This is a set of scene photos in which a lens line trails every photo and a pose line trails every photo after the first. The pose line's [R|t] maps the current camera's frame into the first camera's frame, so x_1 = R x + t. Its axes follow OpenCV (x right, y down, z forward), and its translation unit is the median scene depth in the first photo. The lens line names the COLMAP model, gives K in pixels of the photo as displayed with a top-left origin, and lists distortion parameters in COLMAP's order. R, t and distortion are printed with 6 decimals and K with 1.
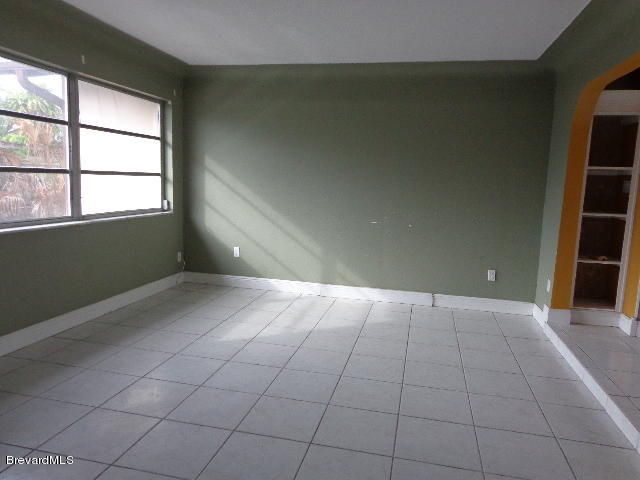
lens RADIAL K [[454.0, 0, 316.5], [0, 454.0, 230.4], [0, 0, 1]] dist [-0.012732, 0.005856]
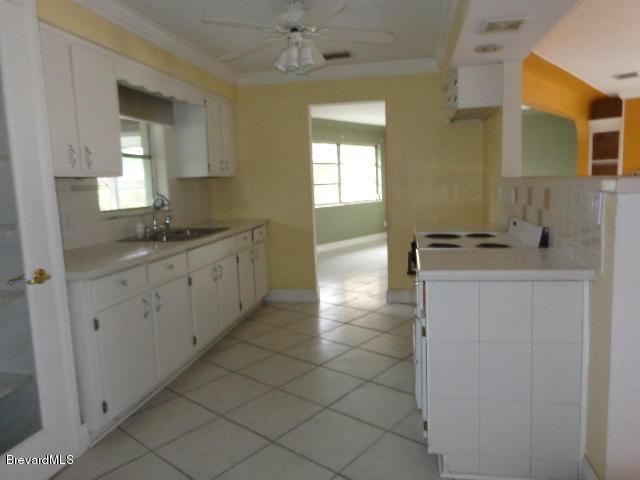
lens RADIAL K [[454.0, 0, 318.1], [0, 454.0, 243.2], [0, 0, 1]] dist [-0.012732, 0.005856]
pose [[0.880924, -0.010356, -0.473144, 0.393323], [0.019484, 0.999707, 0.014395, 0.117762], [0.472856, -0.021900, 0.880867, -0.928287]]
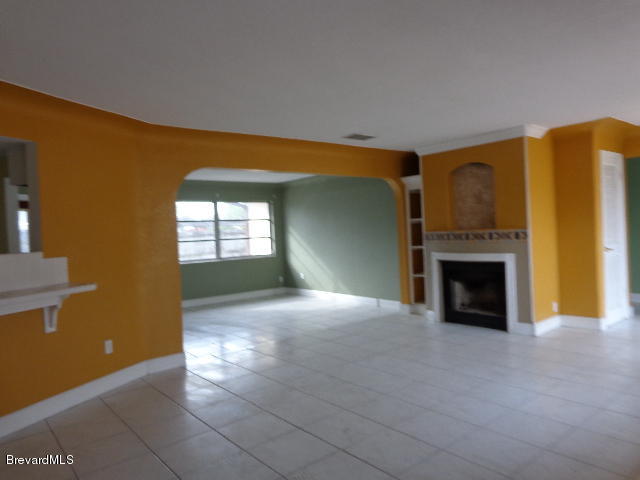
lens RADIAL K [[454.0, 0, 324.2], [0, 454.0, 246.2], [0, 0, 1]] dist [-0.012732, 0.005856]
pose [[0.783763, -0.047409, -0.619247, 1.126369], [-0.002552, 0.996828, -0.079546, 0.077498], [0.621054, 0.063925, 0.781156, -0.435955]]
